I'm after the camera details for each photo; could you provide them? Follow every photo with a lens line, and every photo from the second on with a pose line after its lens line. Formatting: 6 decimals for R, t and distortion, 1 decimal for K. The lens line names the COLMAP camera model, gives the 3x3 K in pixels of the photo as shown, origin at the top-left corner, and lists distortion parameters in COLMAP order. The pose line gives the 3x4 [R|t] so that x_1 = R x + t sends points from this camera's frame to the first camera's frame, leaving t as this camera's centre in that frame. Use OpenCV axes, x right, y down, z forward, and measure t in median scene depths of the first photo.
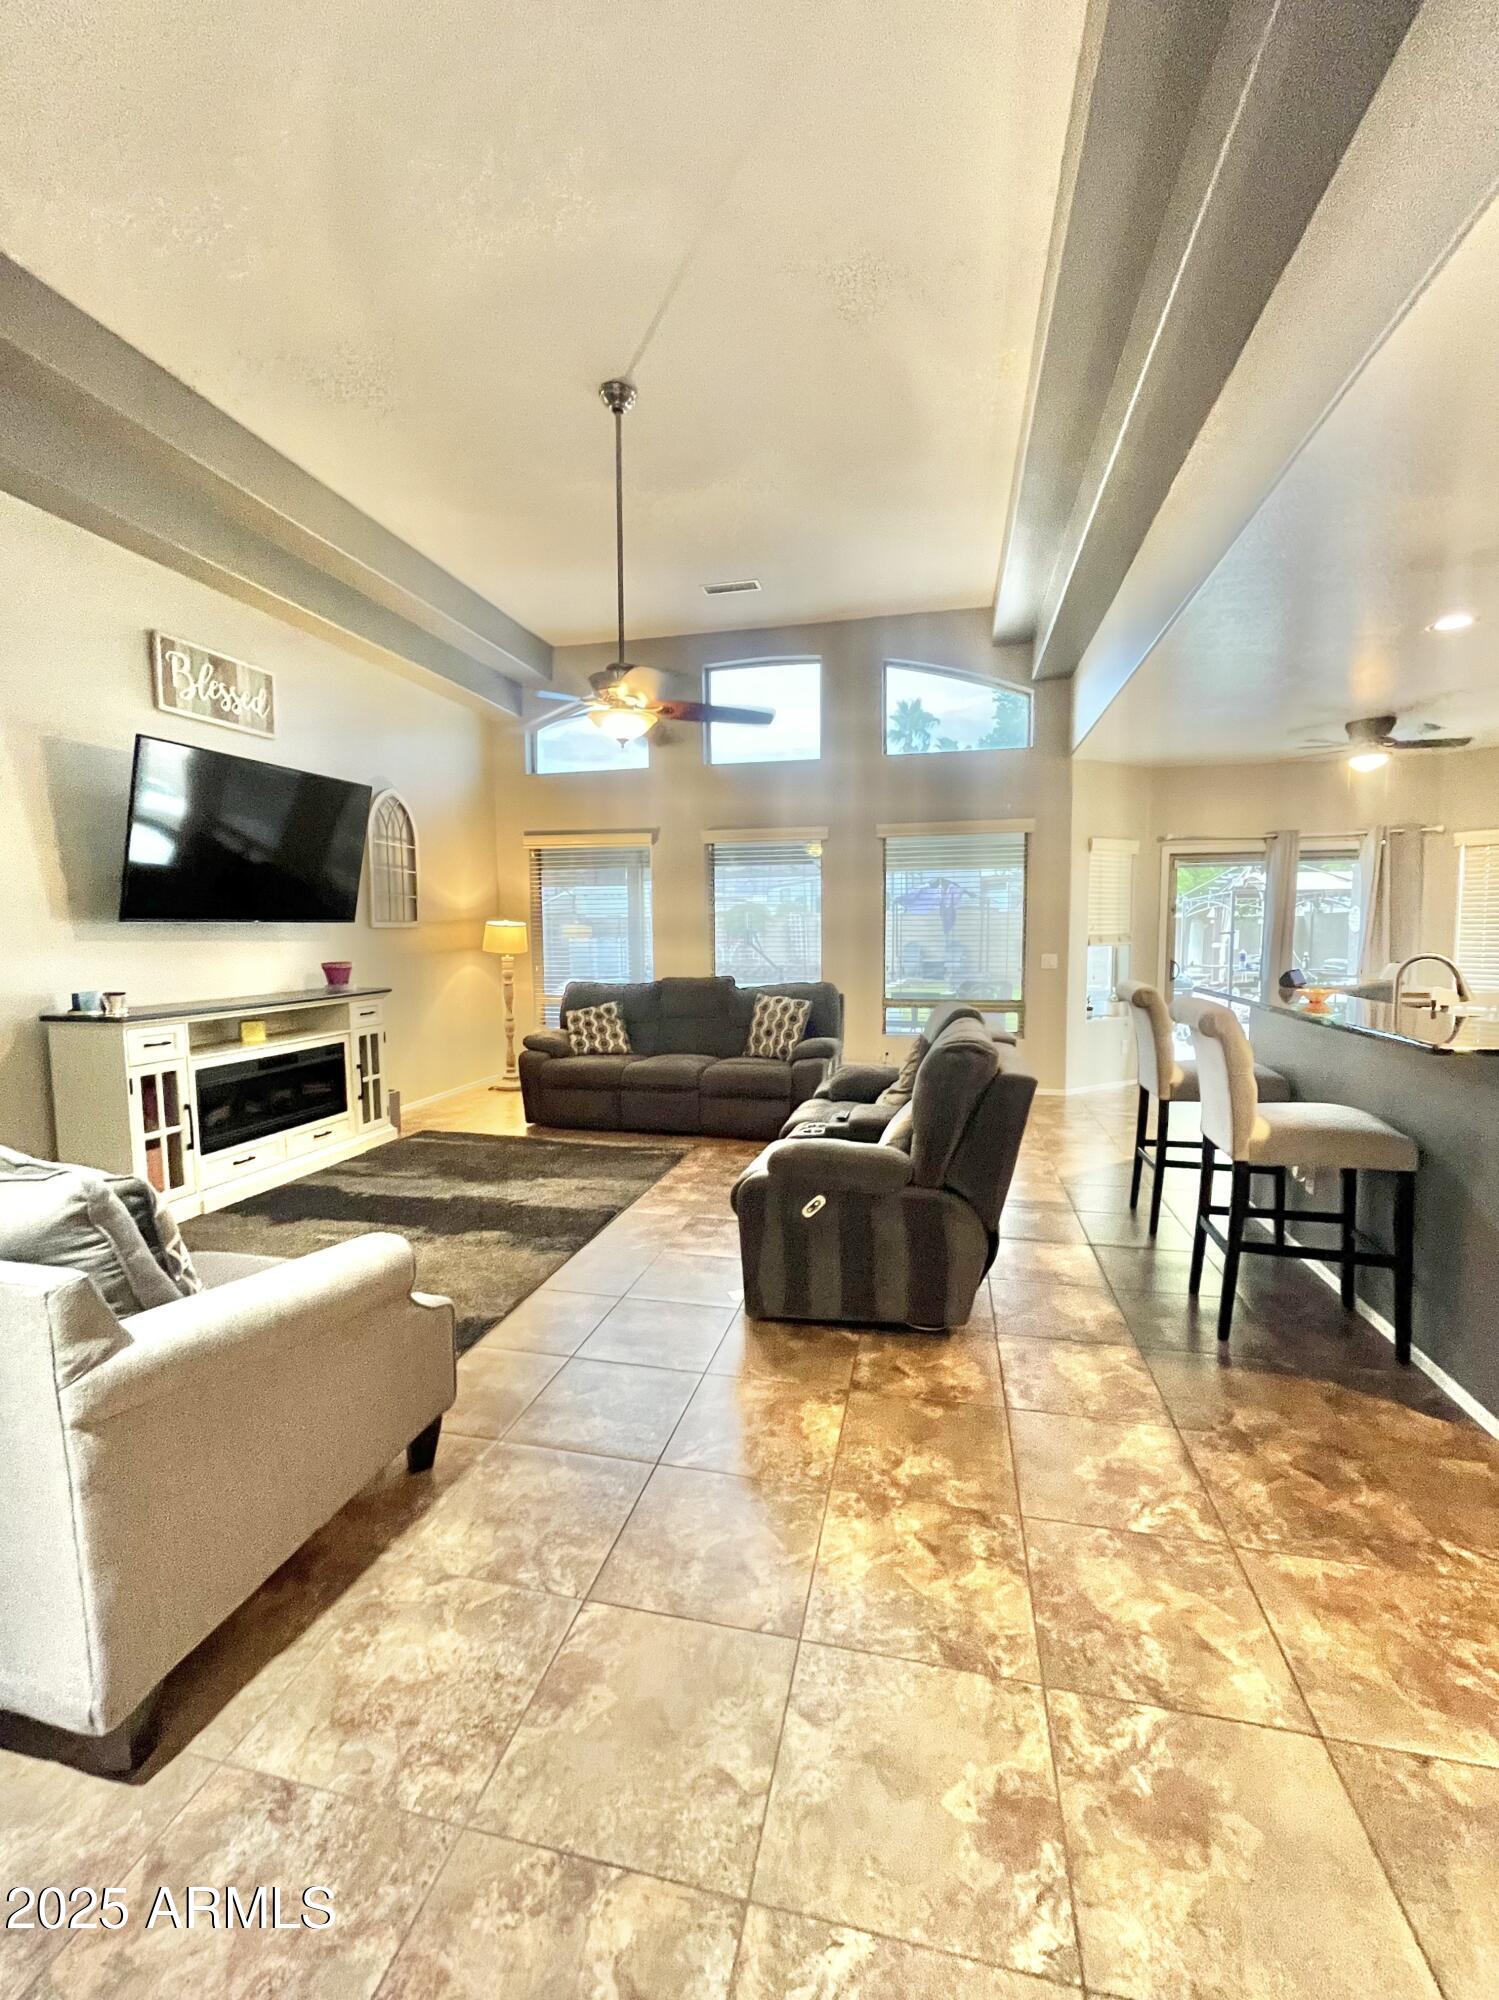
lens RADIAL K [[846.6, 0, 749.5], [0, 846.6, 1000.0], [0, 0, 1]] dist [0.010548, 0.000262]
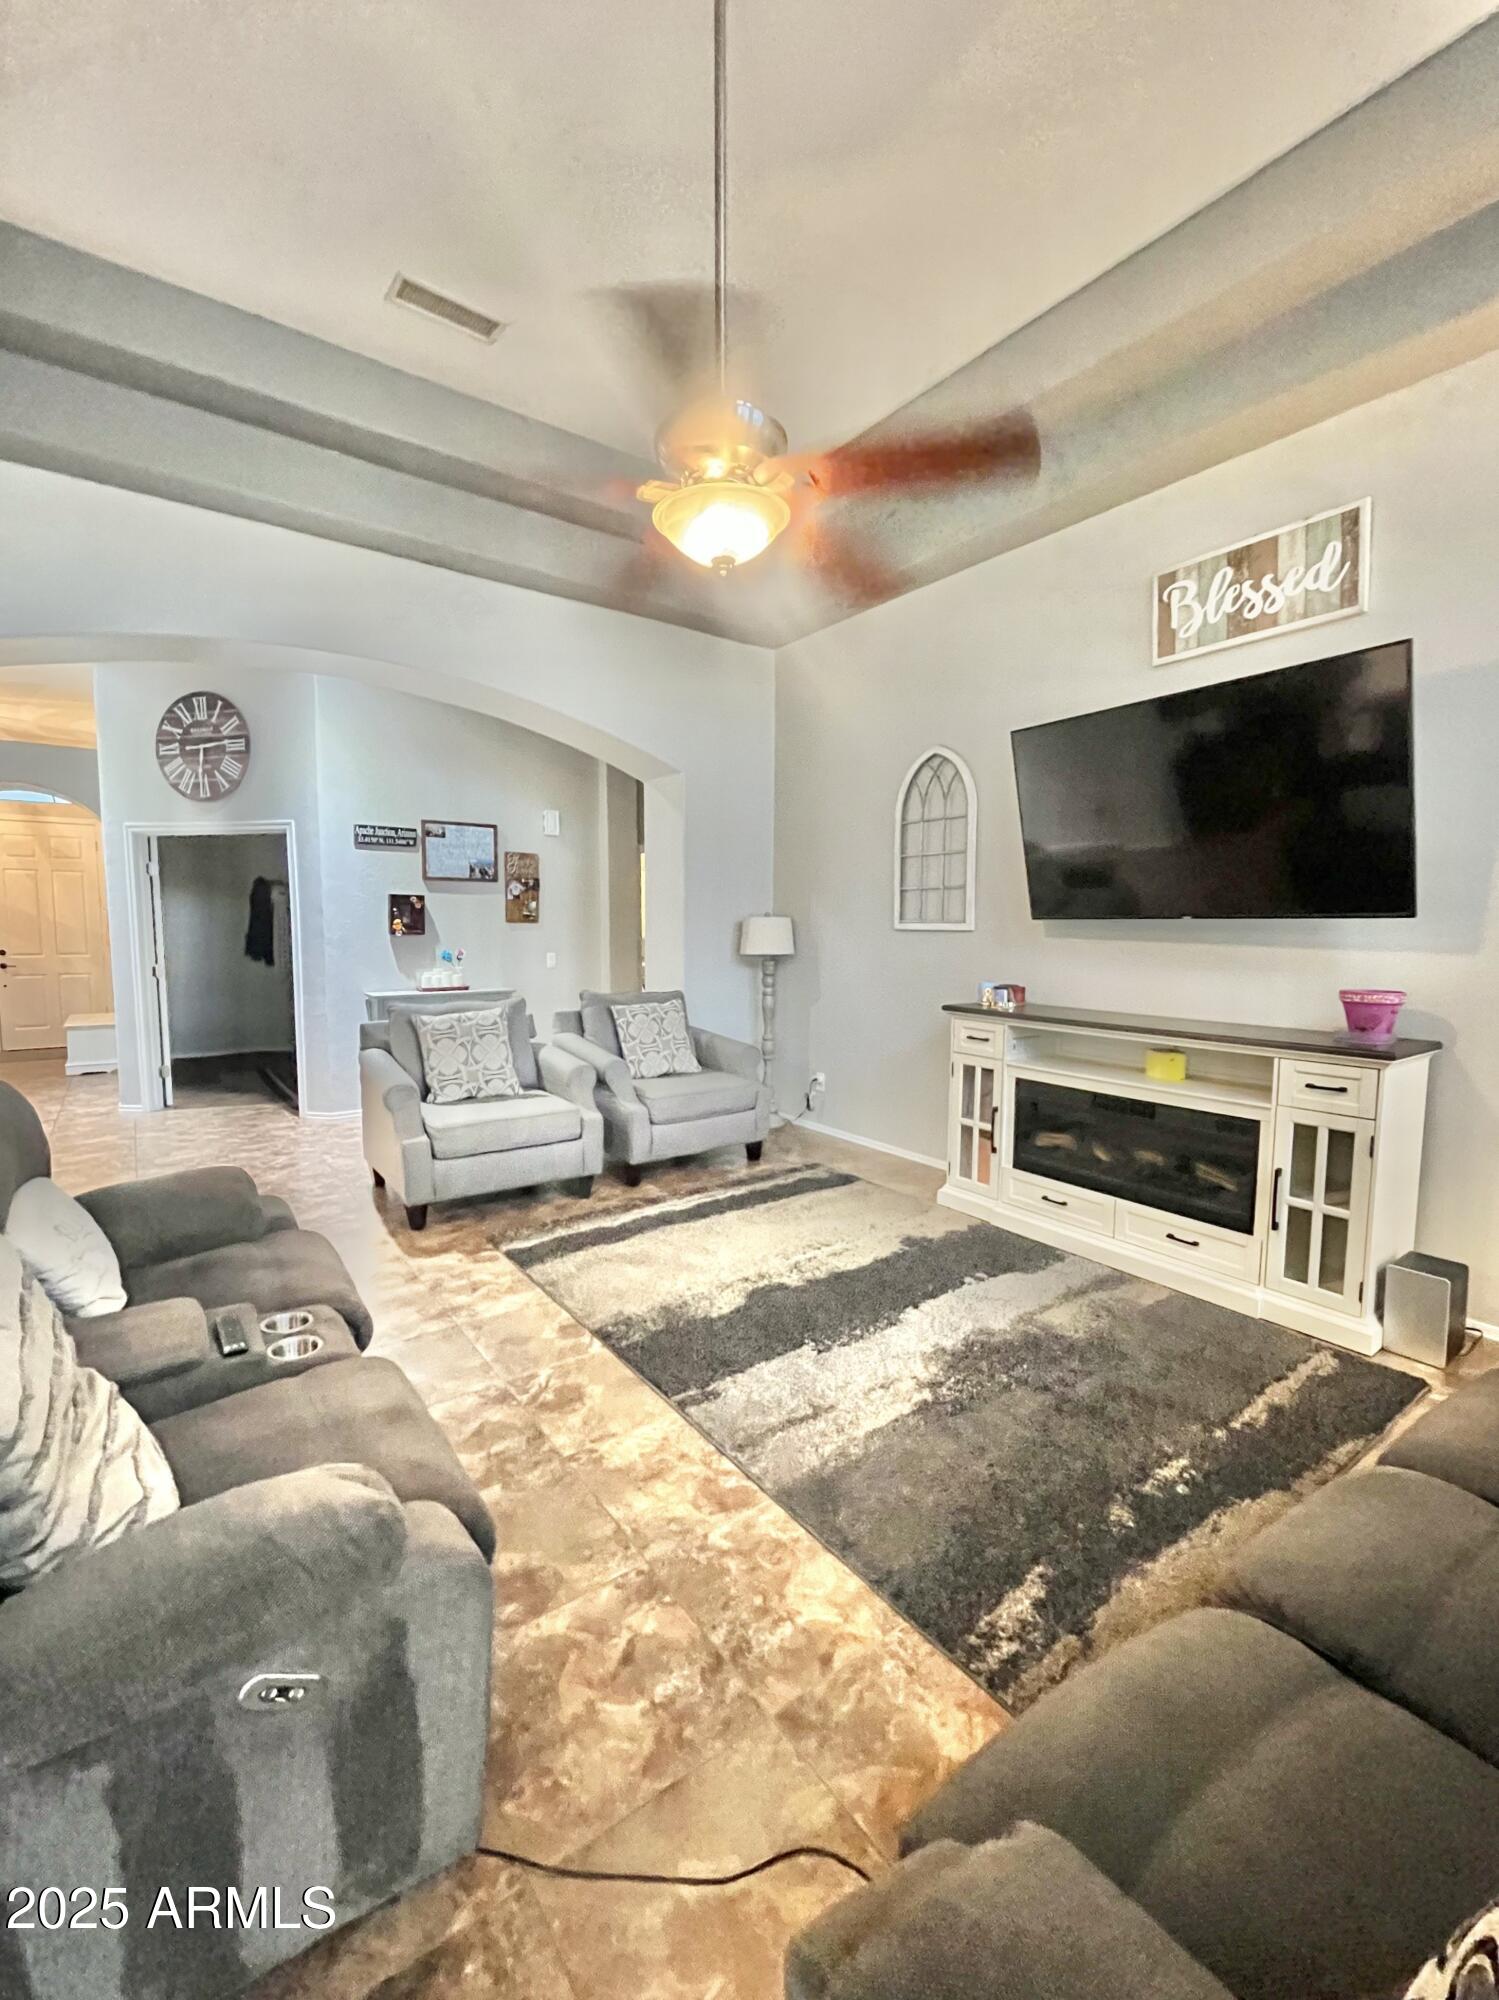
lens RADIAL K [[846.6, 0, 749.5], [0, 846.6, 1000.0], [0, 0, 1]] dist [0.010548, 0.000262]
pose [[-0.656798, 0.074934, -0.750334, 0.223735], [-0.065176, 0.985685, 0.155490, -0.119823], [0.751245, 0.151029, -0.642512, 1.275266]]
